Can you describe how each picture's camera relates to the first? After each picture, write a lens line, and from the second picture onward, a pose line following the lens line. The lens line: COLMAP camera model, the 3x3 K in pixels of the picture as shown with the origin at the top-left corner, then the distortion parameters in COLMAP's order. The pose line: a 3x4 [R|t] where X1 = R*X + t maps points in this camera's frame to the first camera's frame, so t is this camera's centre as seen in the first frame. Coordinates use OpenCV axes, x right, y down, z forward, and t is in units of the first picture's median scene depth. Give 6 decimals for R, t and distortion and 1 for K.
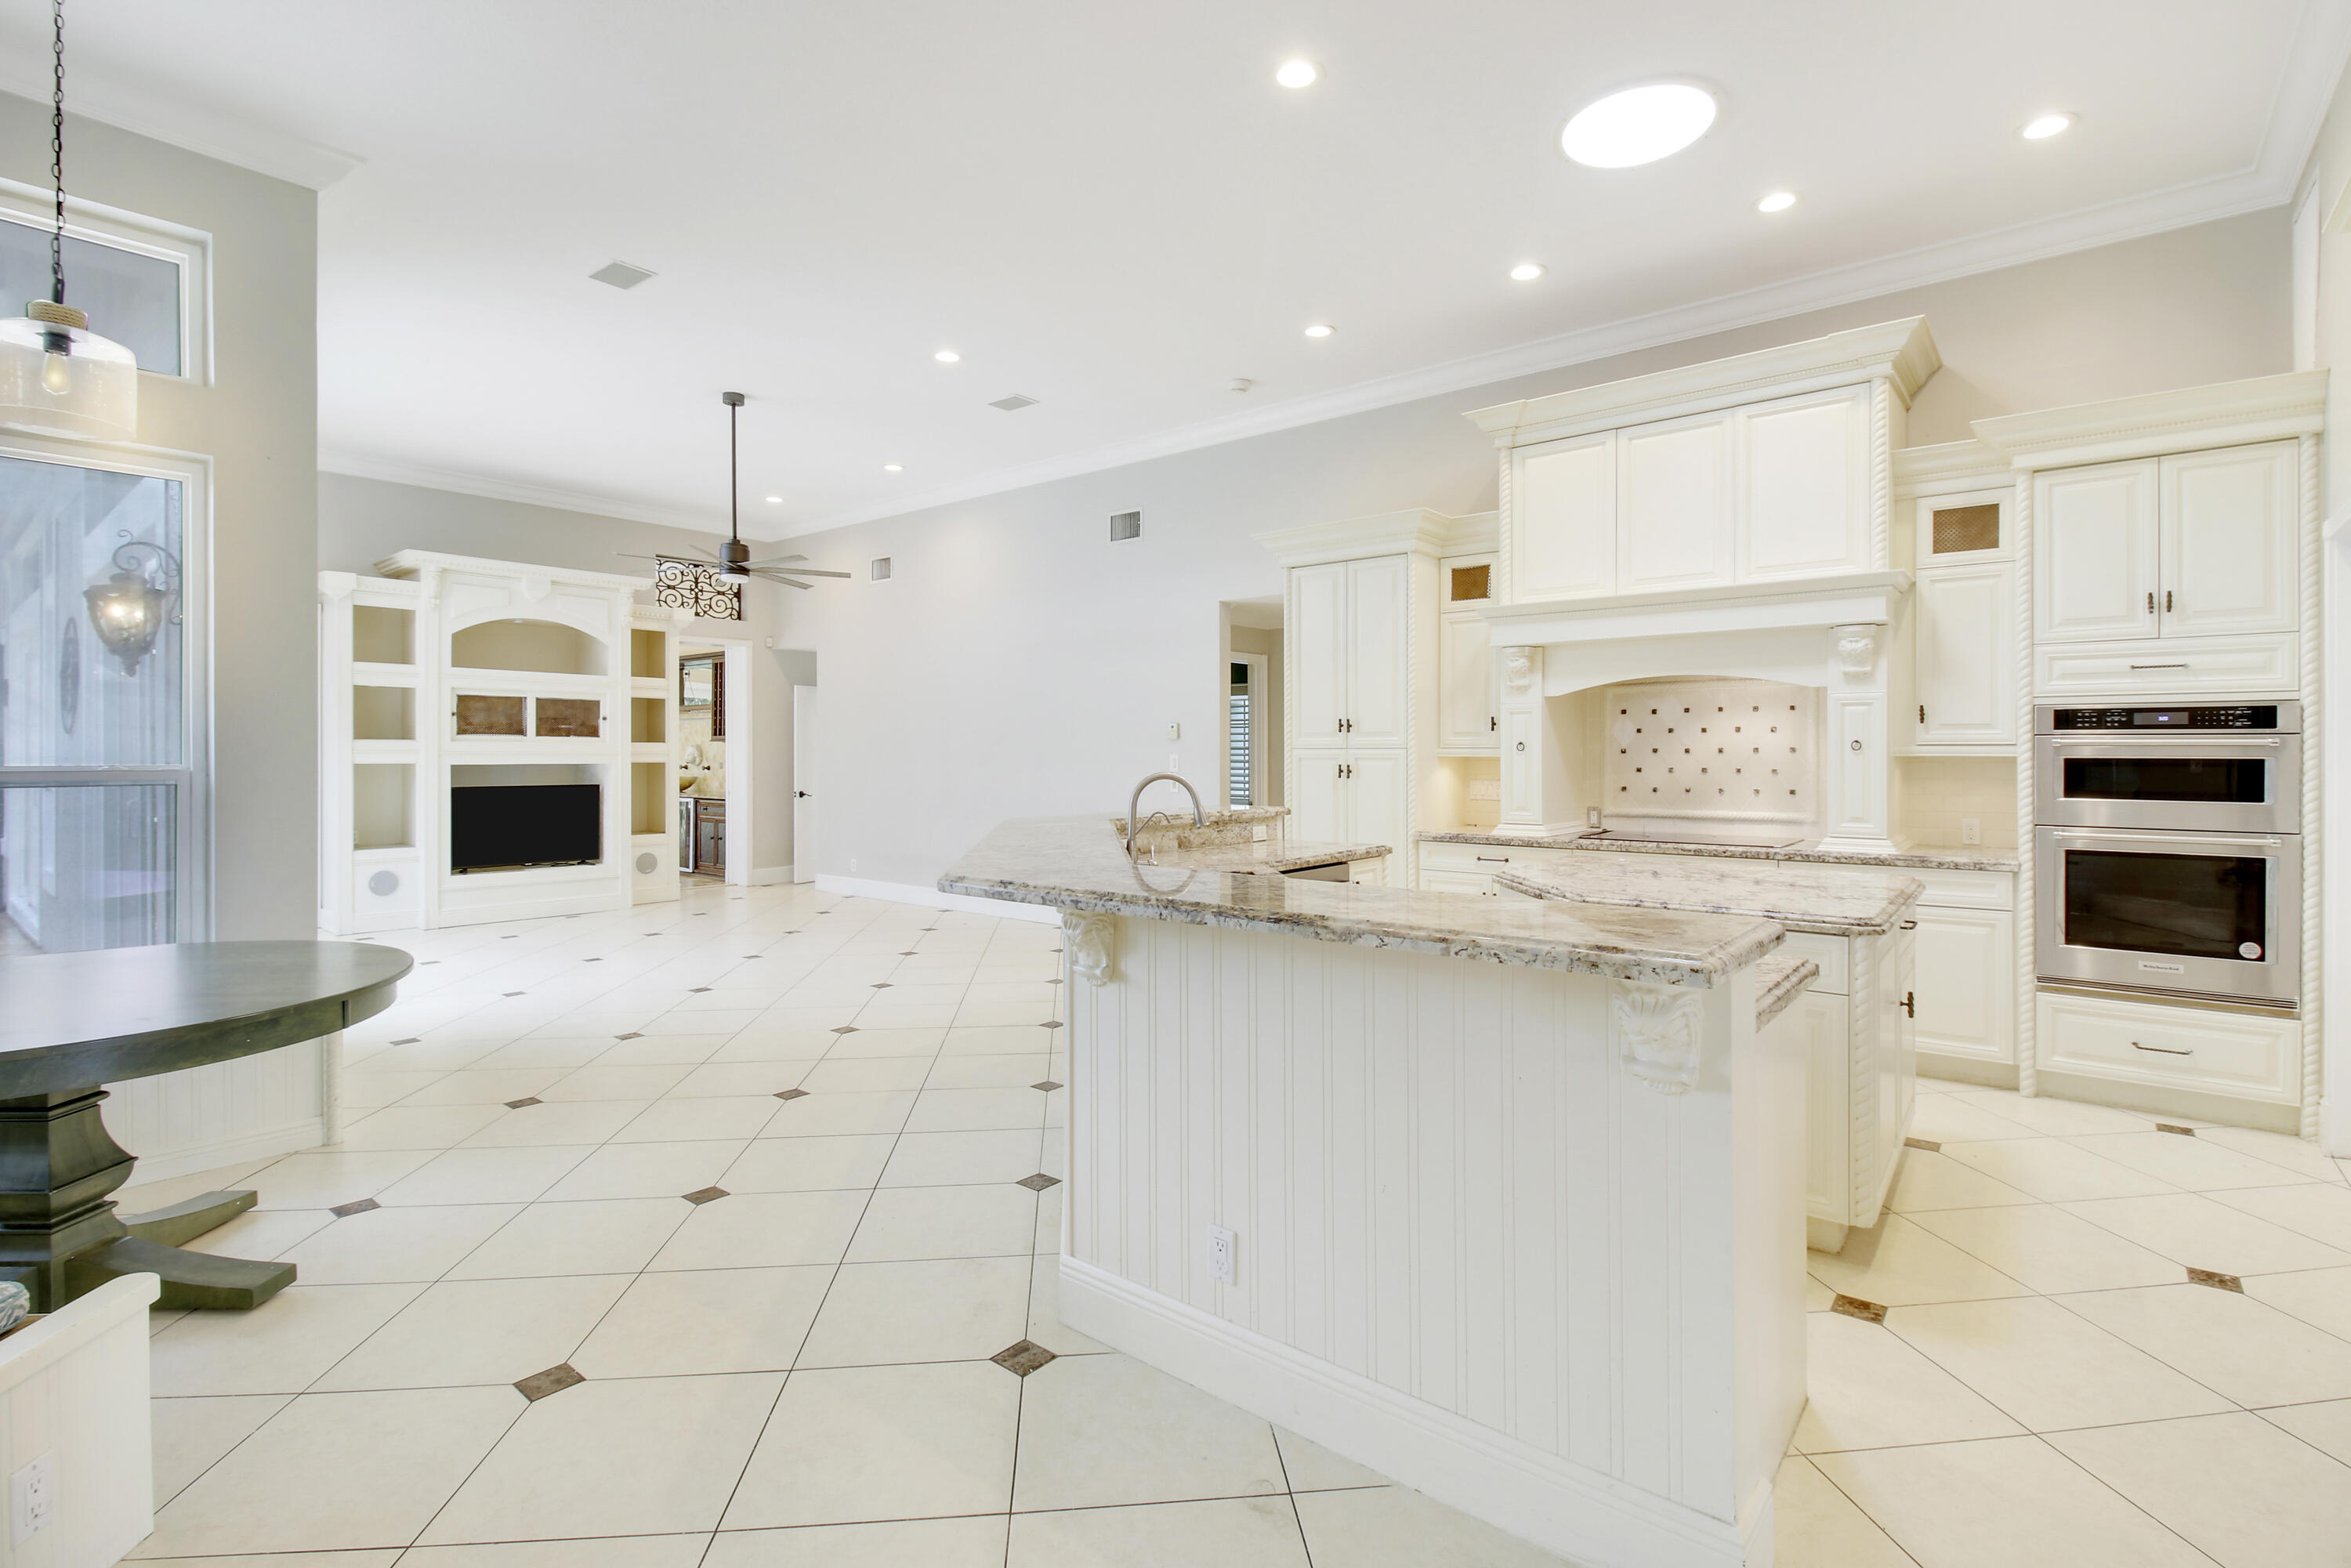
lens RADIAL K [[1084.7, 0, 1193.7], [0, 1084.7, 755.4], [0, 0, 1]] dist [0.003139, -0.018207]
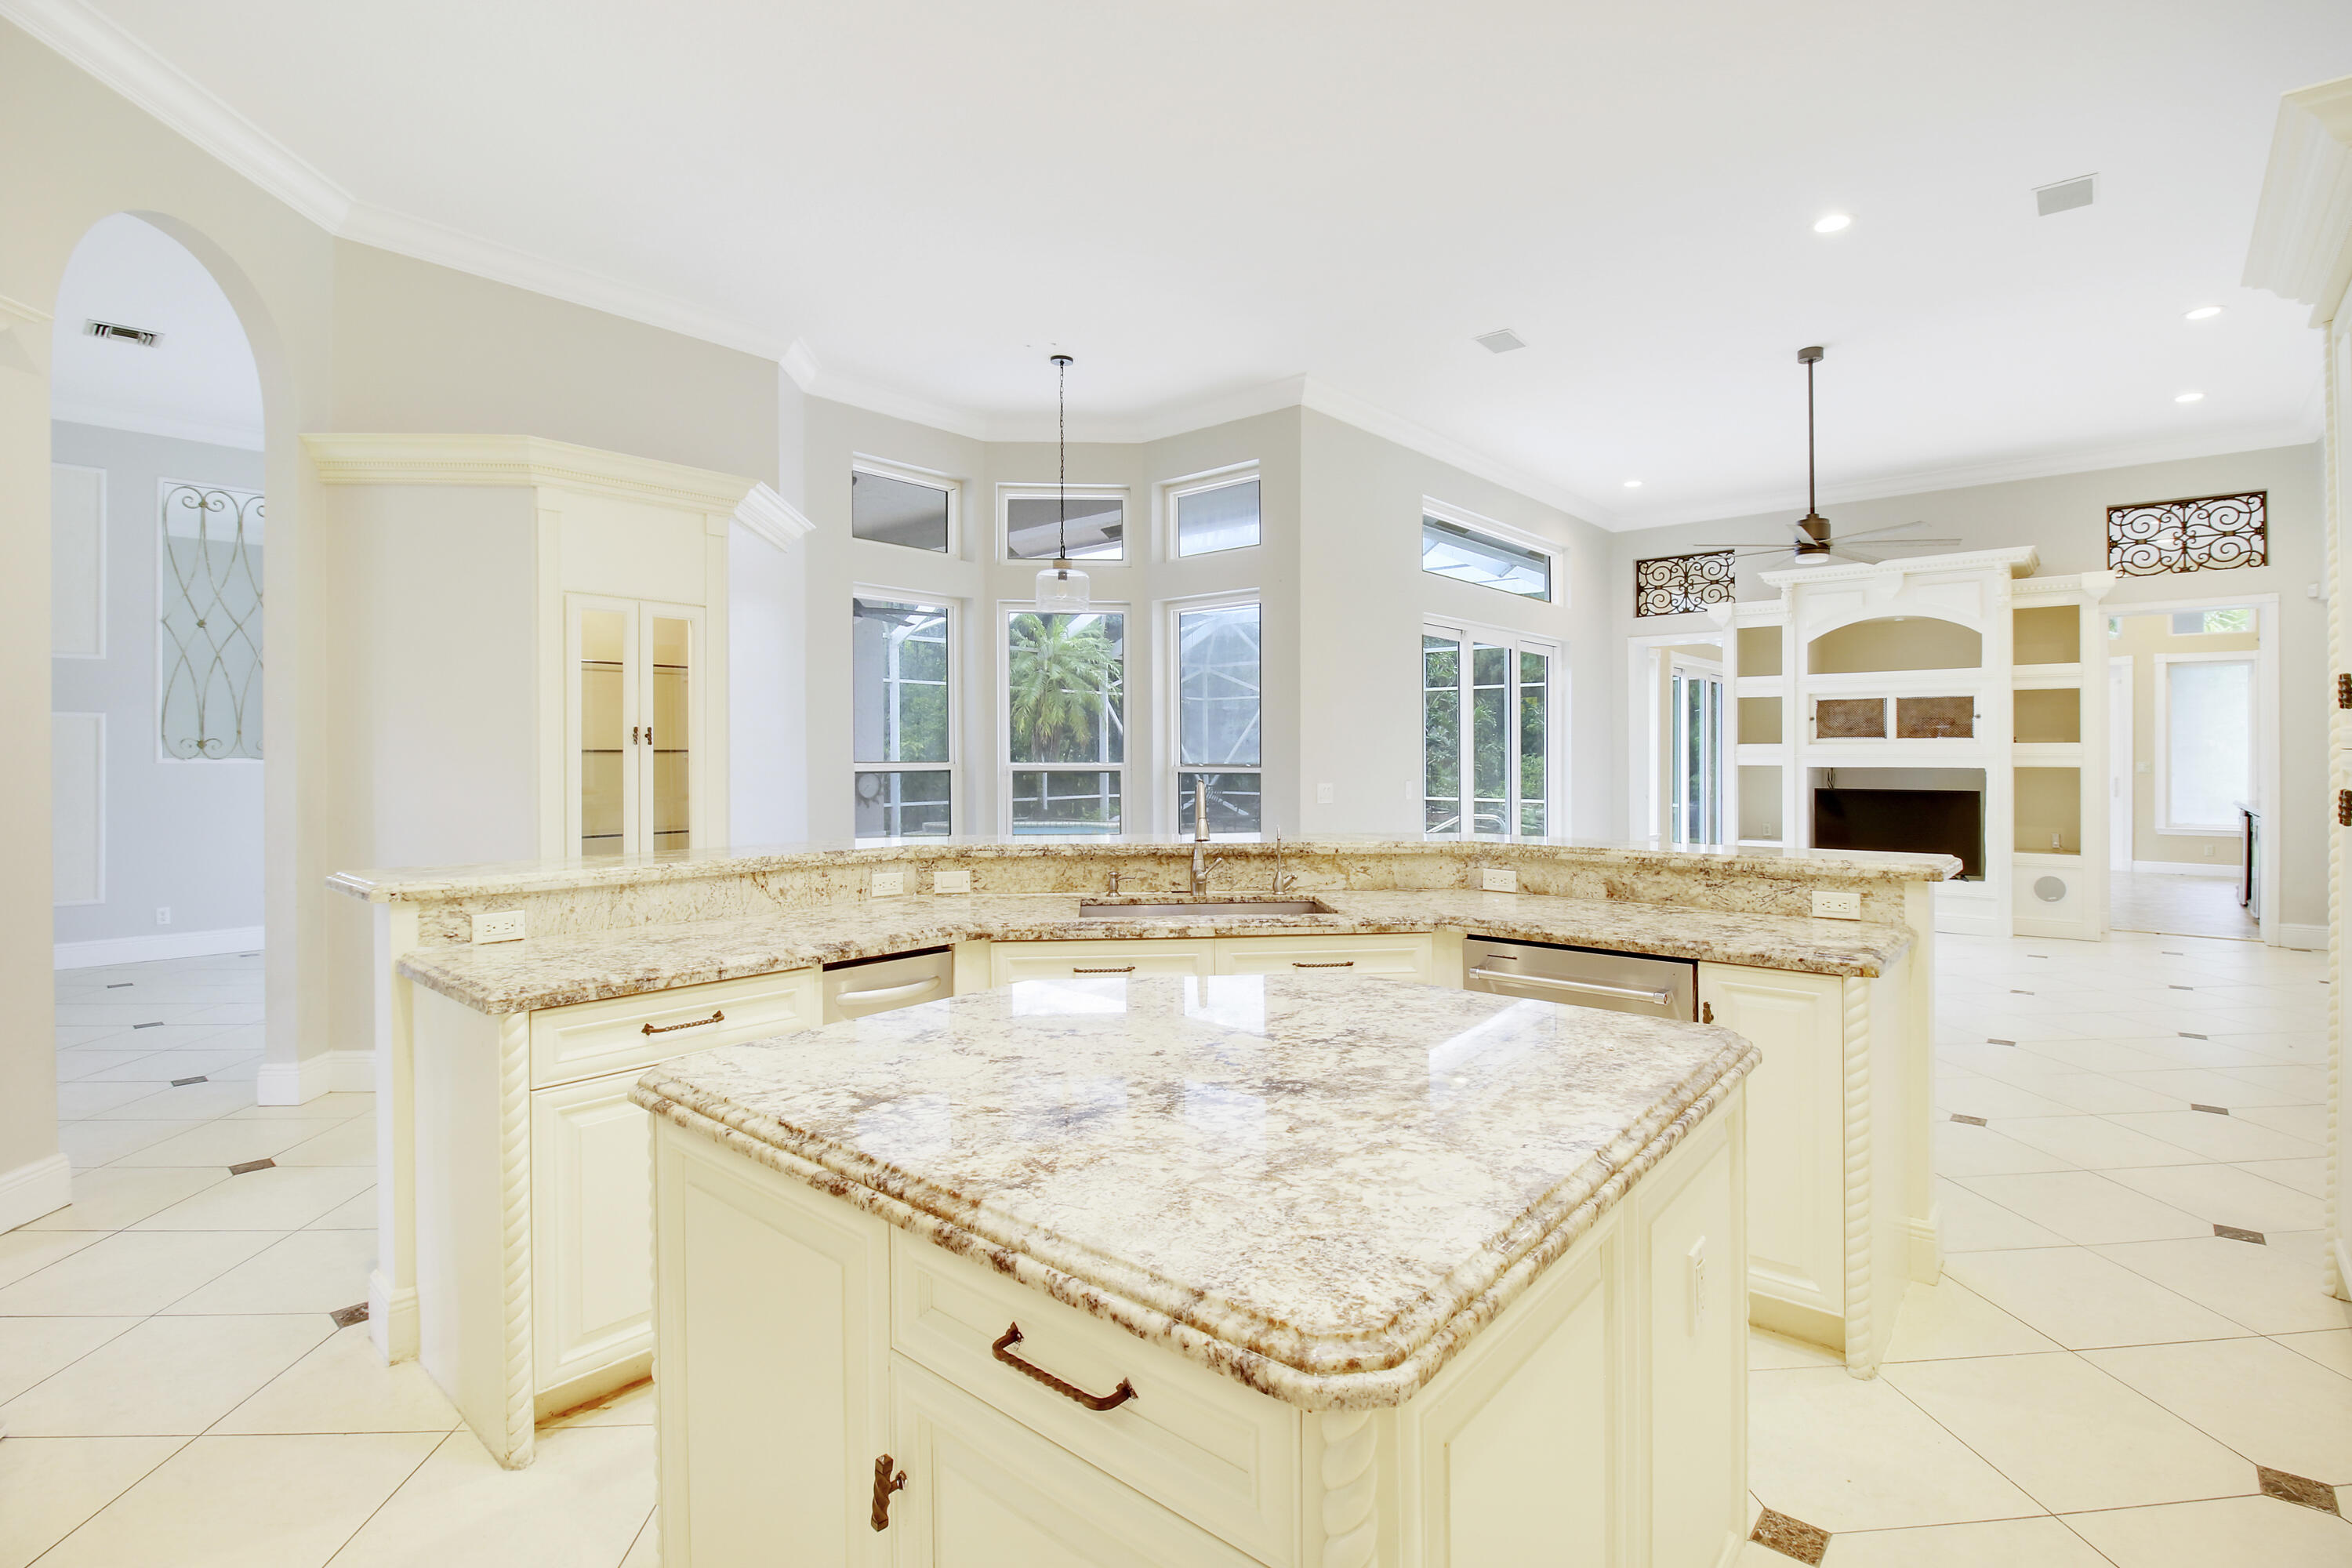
lens RADIAL K [[1085.2, 0, 1194.2], [0, 1085.2, 755.4], [0, 0, 1]] dist [0.003139, -0.018207]
pose [[-0.029482, -0.000242, -0.999565, 0.585014], [0.001254, 0.999999, -0.000279, -0.004531], [0.999565, -0.001261, -0.029482, 0.644229]]
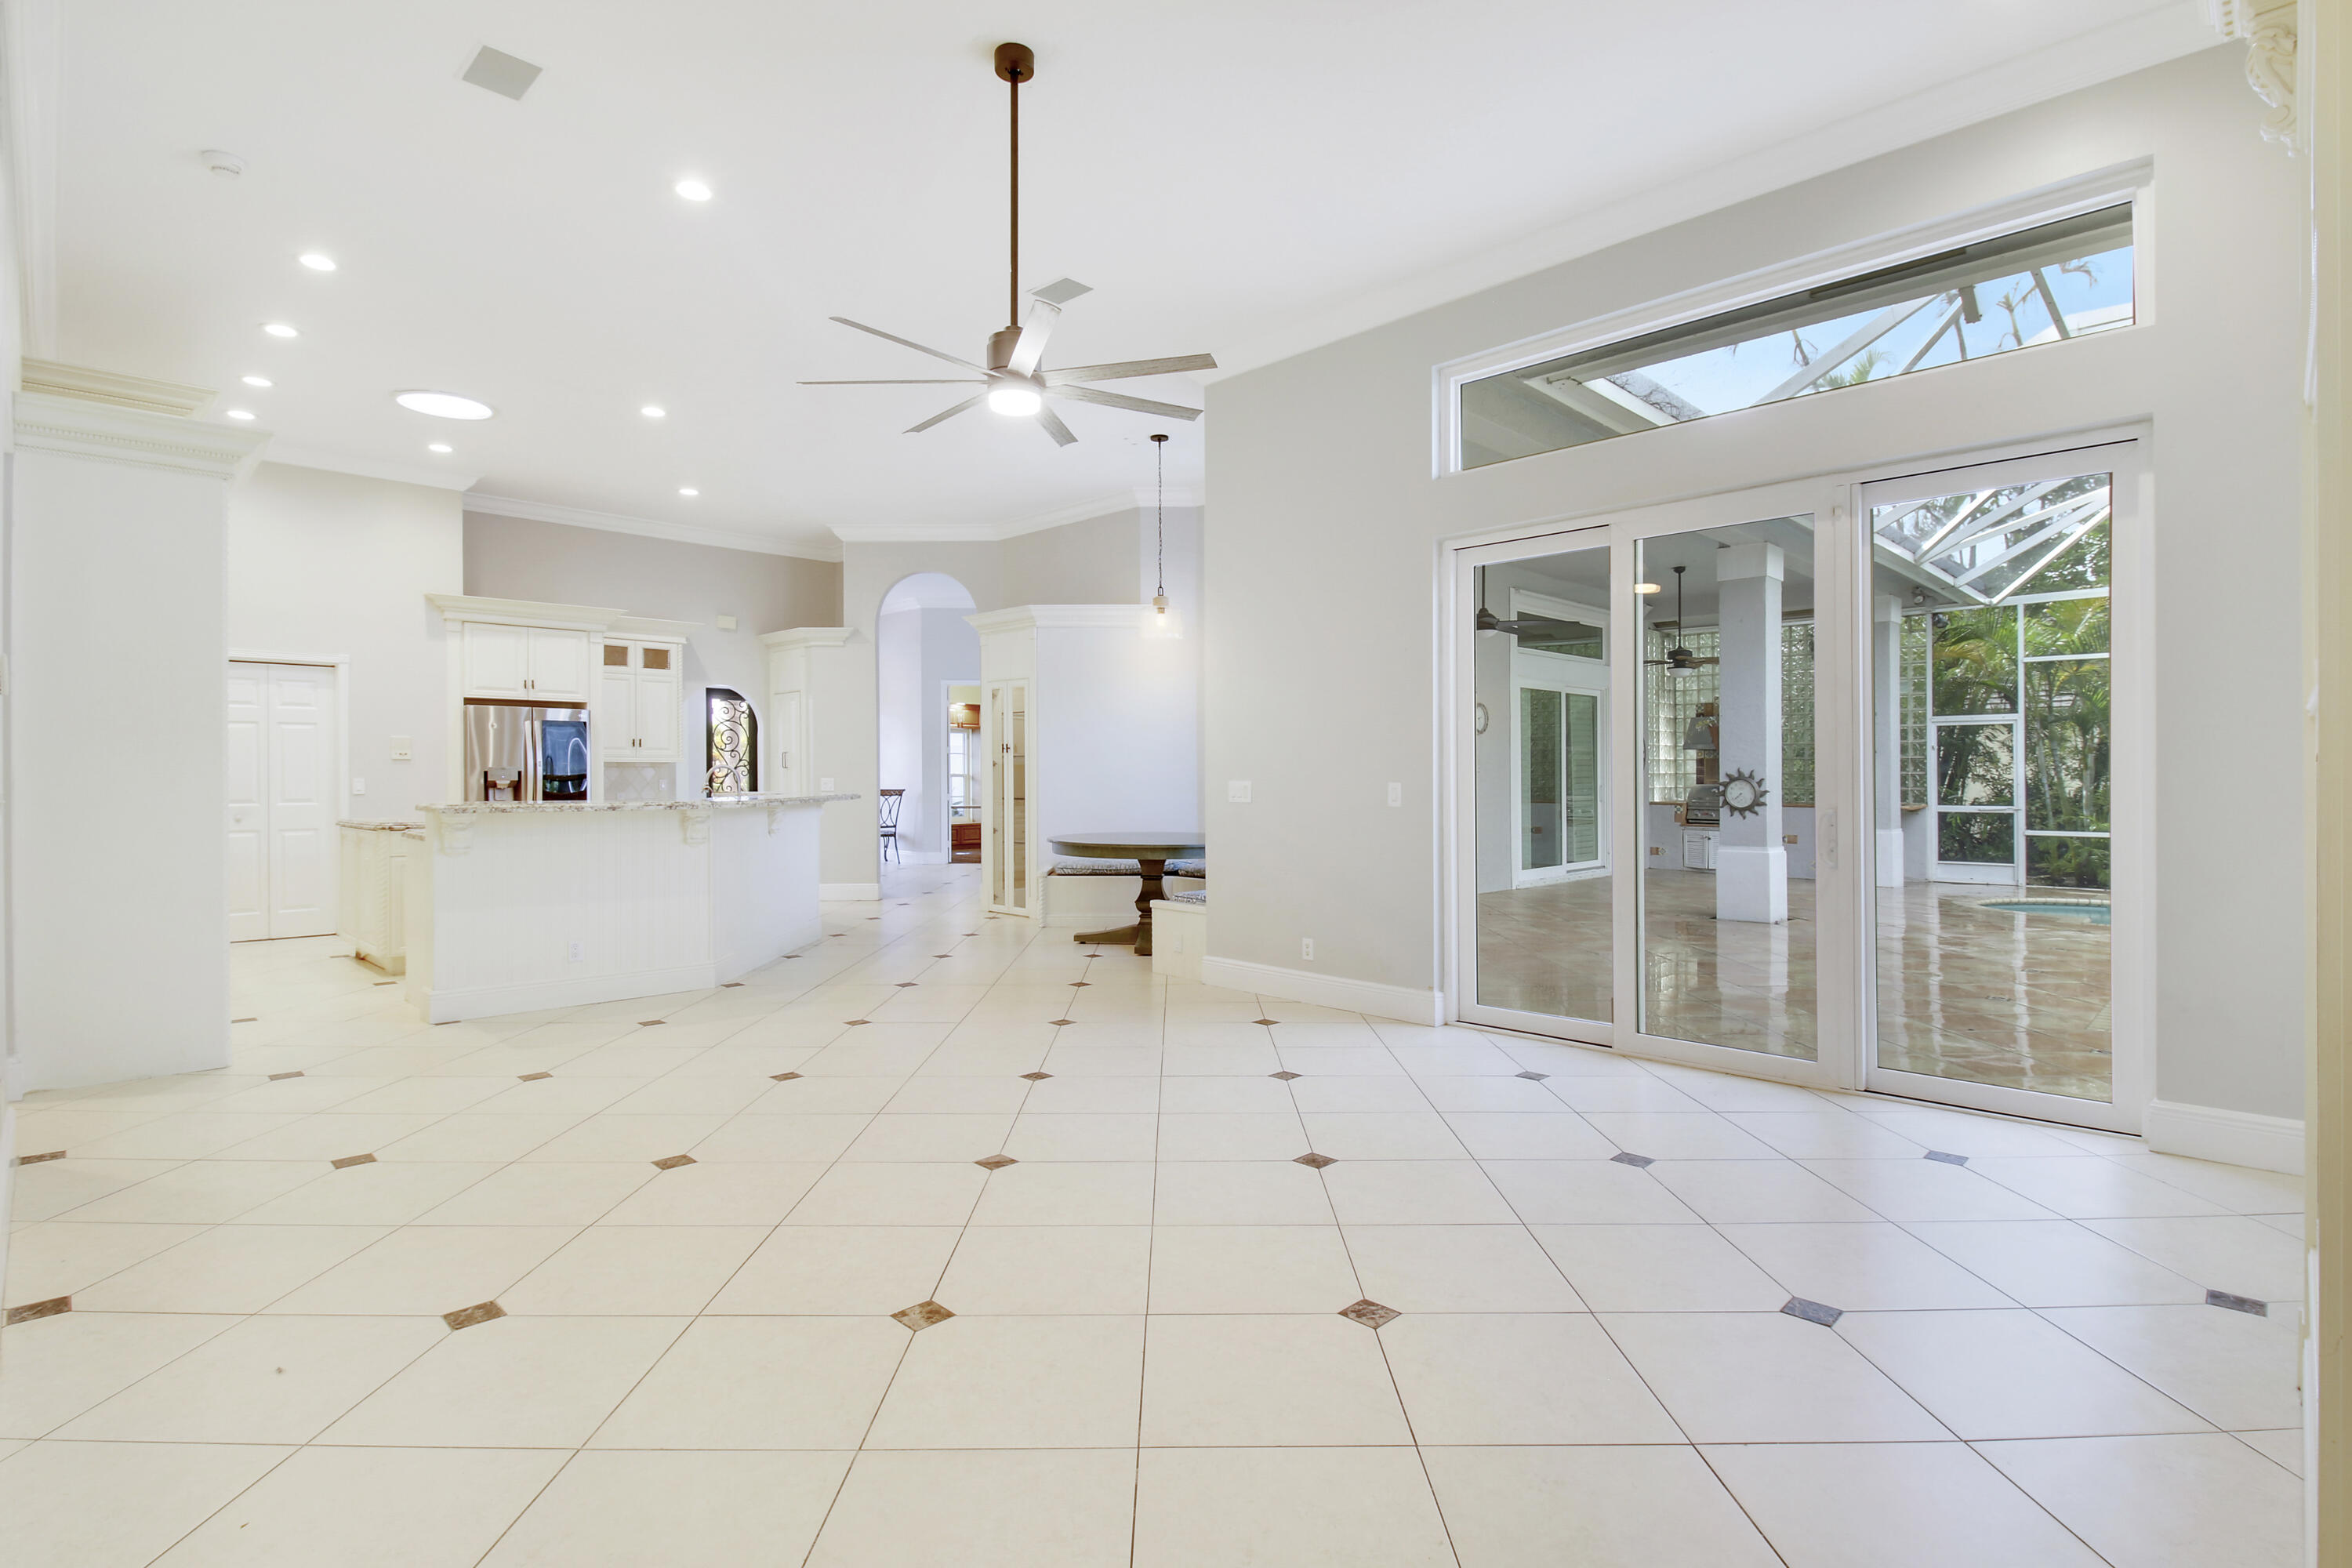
lens RADIAL K [[1125.6, 0, 1209.3], [0, 1125.6, 812.2], [0, 0, 1]] dist [0.001759, -0.011308]
pose [[-0.996890, -0.003209, 0.078739, -0.693683], [-0.000606, 0.999453, 0.033056, 0.020585], [-0.078802, 0.032905, -0.996347, 1.911933]]
